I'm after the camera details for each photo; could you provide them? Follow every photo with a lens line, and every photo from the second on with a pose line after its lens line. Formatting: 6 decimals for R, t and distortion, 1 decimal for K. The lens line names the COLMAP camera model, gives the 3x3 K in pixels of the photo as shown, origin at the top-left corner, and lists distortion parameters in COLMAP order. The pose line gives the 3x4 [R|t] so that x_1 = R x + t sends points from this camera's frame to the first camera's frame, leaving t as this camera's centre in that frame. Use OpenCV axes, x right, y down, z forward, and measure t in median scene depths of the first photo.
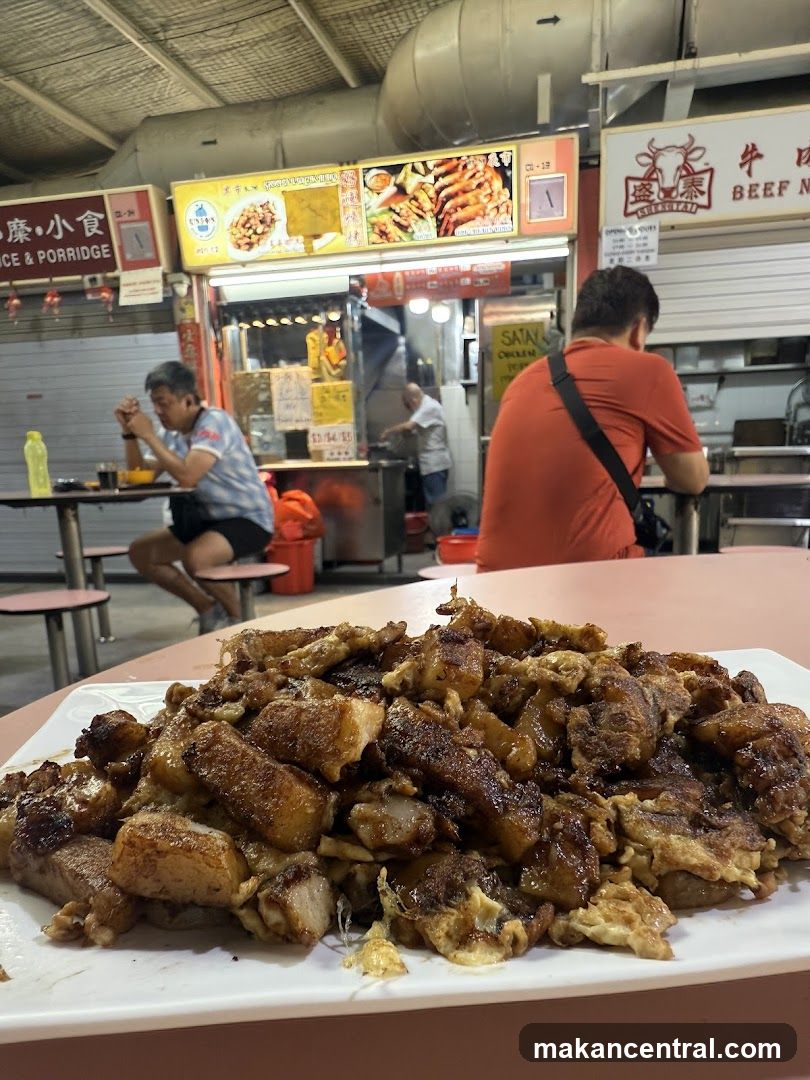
lens RADIAL K [[763.2, 0, 419.4], [0, 763.2, 644.6], [0, 0, 1]] dist [0.005709, 0.004987]
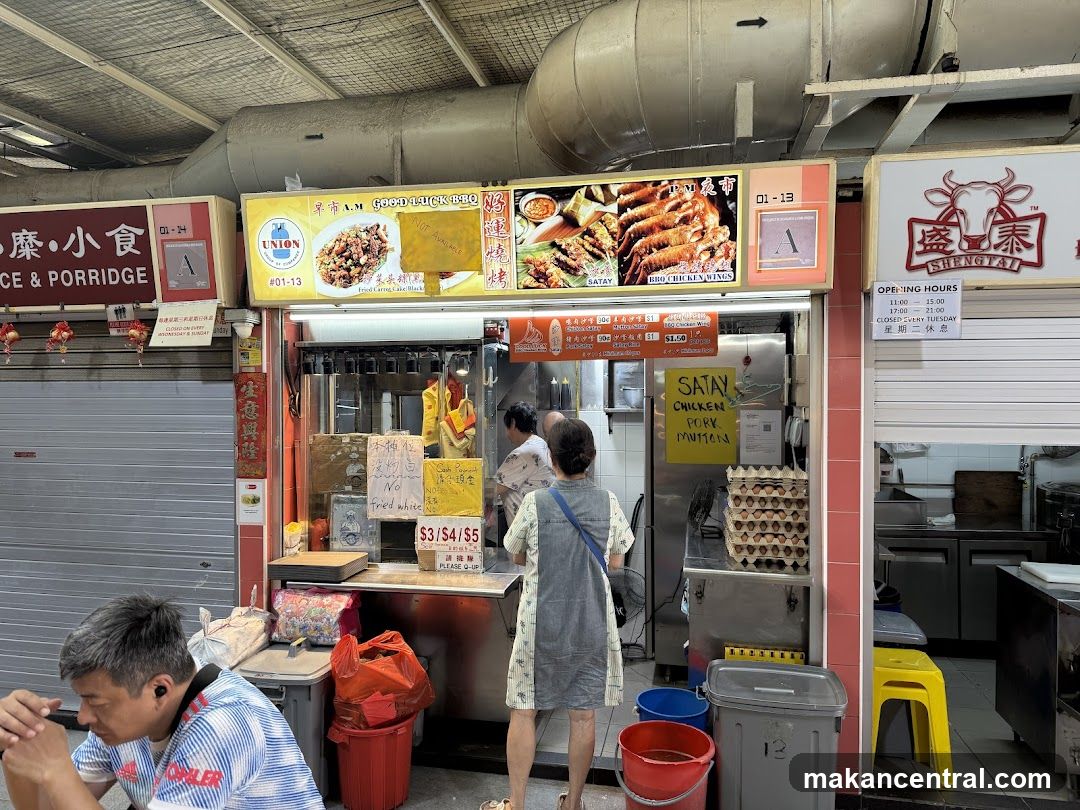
lens RADIAL K [[743.5, 0, 535.9], [0, 743.5, 404.0], [0, 0, 1]] dist [0.138359, -0.245690]
pose [[0.999295, 0.026253, 0.026838, -0.063991], [-0.019406, 0.973146, -0.229368, -0.255100], [-0.032139, 0.228685, 0.972970, 0.348404]]
